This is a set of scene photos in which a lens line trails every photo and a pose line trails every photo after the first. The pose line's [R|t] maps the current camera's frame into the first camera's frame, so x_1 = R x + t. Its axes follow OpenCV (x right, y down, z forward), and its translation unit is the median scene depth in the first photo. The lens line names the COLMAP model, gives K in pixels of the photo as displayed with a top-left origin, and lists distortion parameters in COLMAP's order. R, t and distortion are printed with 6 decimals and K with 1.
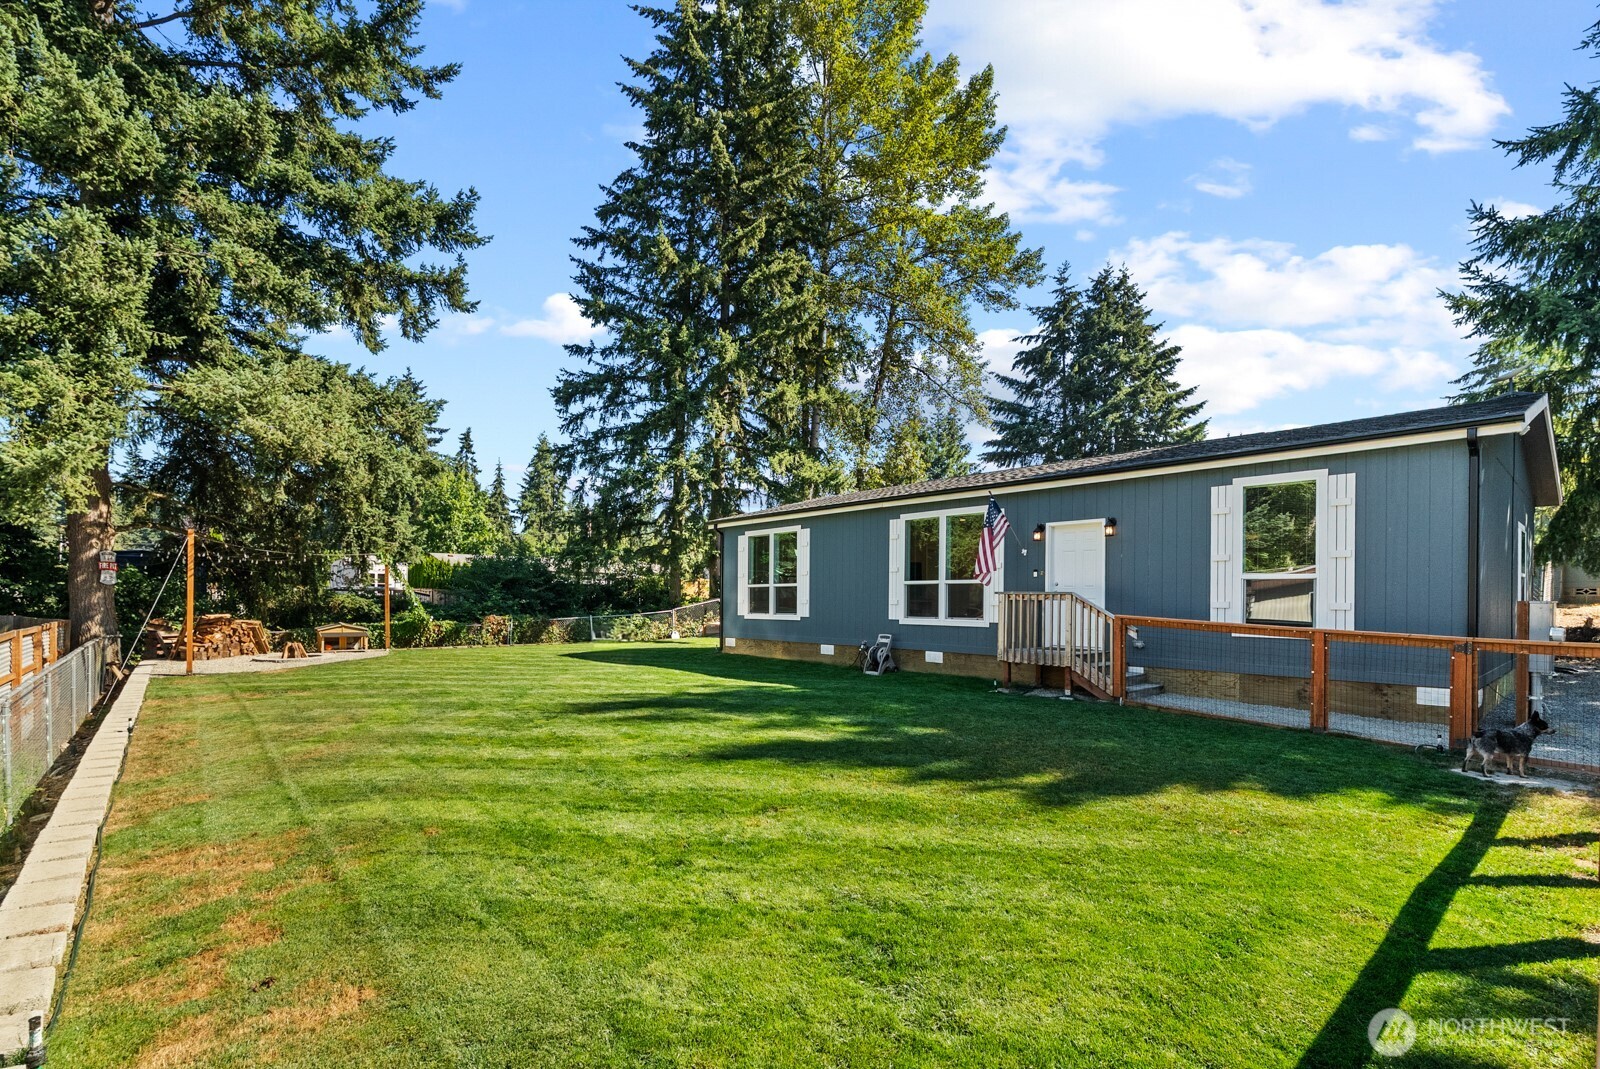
lens RADIAL K [[708.9, 0, 801.2], [0, 708.9, 604.1], [0, 0, 1]] dist [-0.018860, -0.000084]
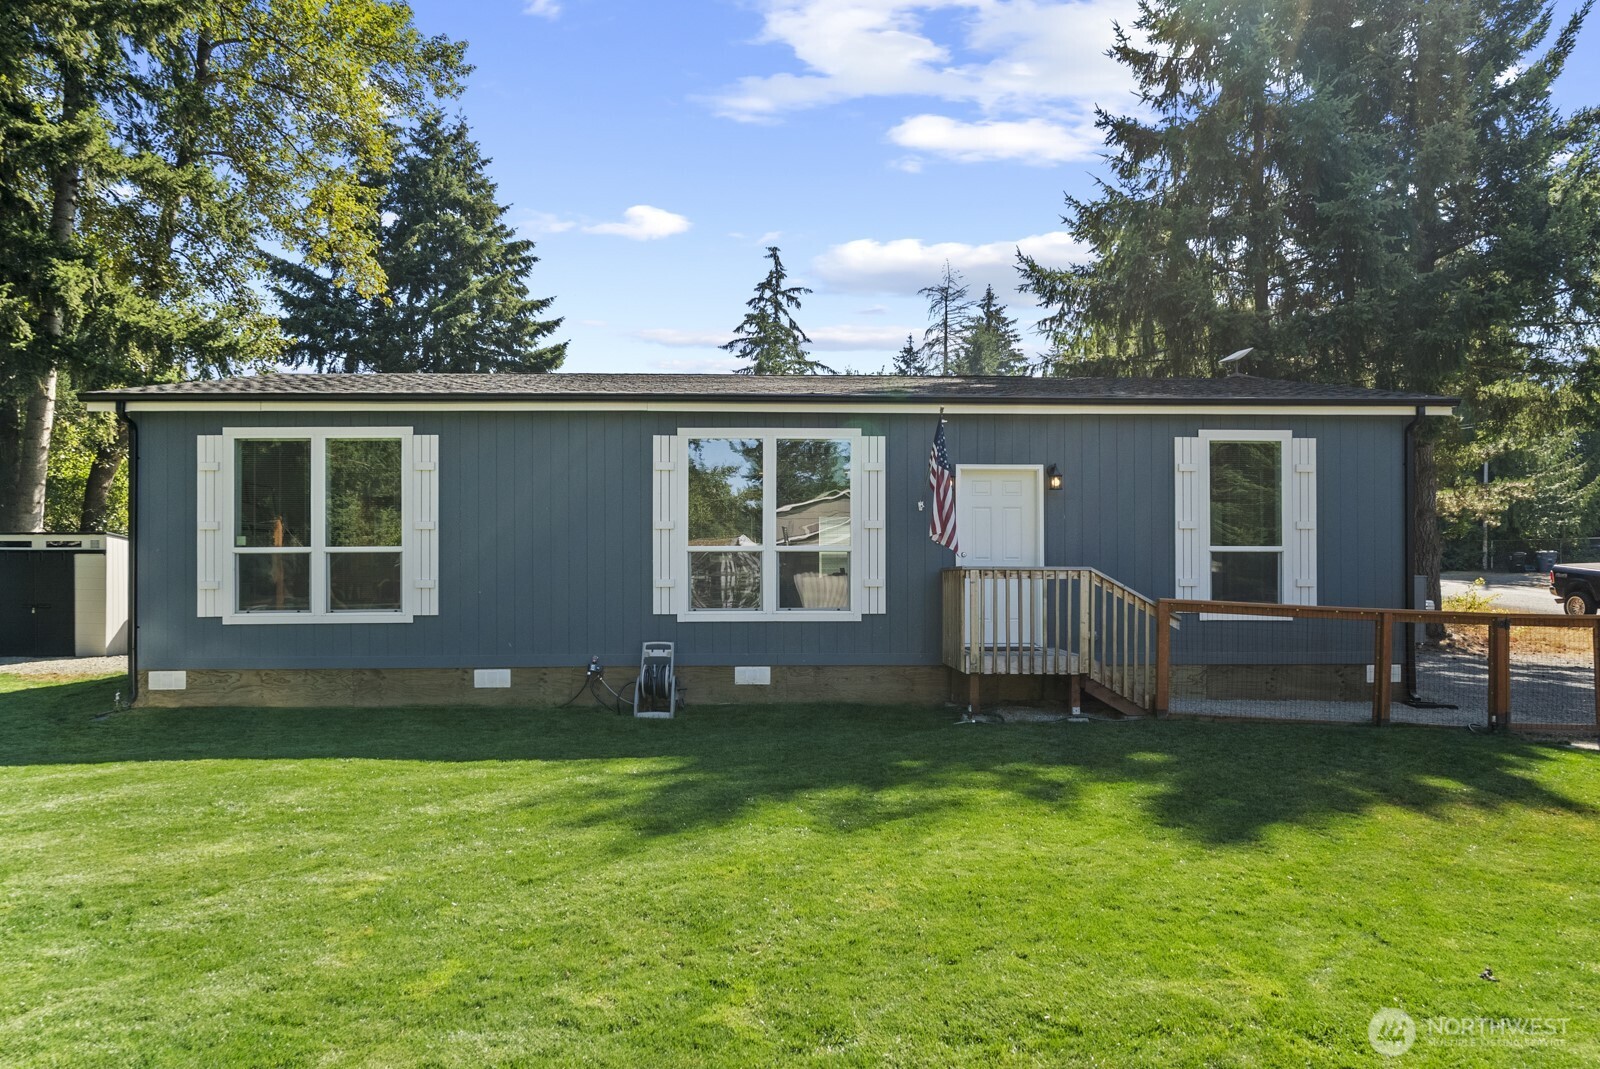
lens RADIAL K [[998.1, 0, 801.1], [0, 998.1, 532.4], [0, 0, 1]] dist [-0.003046, -0.000575]
pose [[0.655523, 0.026604, 0.754707, -0.327688], [0.008914, 0.999037, -0.042960, -0.006440], [-0.755123, 0.034889, 0.654654, 0.334659]]
